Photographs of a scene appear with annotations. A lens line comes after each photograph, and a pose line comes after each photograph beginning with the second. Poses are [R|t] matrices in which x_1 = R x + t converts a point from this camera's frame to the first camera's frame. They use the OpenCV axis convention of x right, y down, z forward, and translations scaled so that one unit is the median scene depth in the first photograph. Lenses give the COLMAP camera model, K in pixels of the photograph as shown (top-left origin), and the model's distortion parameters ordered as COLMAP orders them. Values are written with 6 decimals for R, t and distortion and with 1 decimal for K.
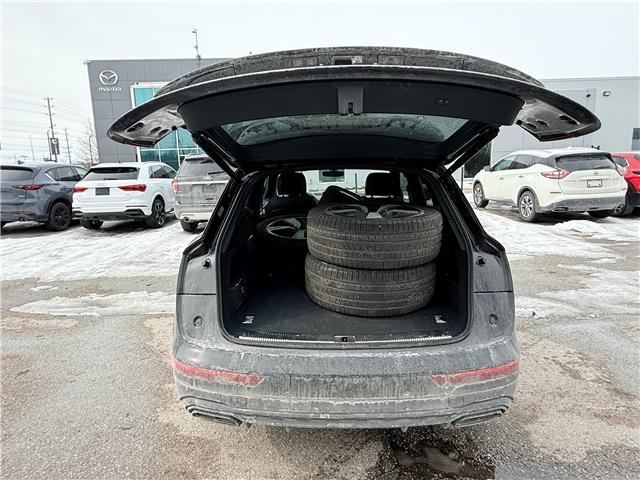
lens RADIAL K [[462.0, 0, 320.7], [0, 462.0, 248.6], [0, 0, 1]] dist [0.013447, -0.006279]
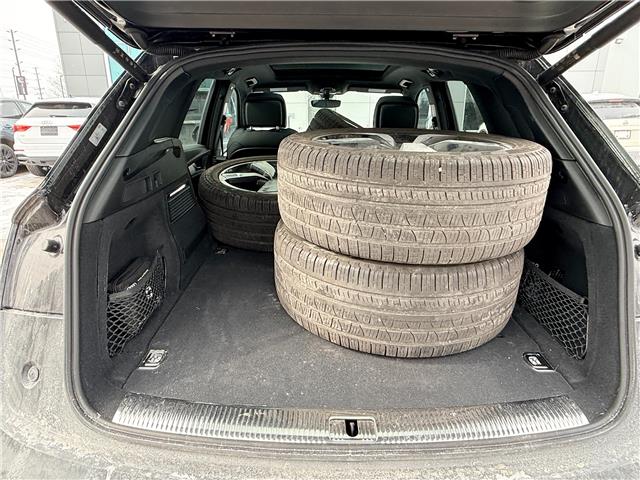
lens RADIAL K [[462.0, 0, 320.7], [0, 462.0, 248.6], [0, 0, 1]] dist [0.013447, -0.006279]
pose [[0.999502, 0.016142, 0.027133, 0.006138], [-0.018754, 0.994915, 0.098959, -0.014078], [-0.025397, -0.099419, 0.994722, 0.509726]]
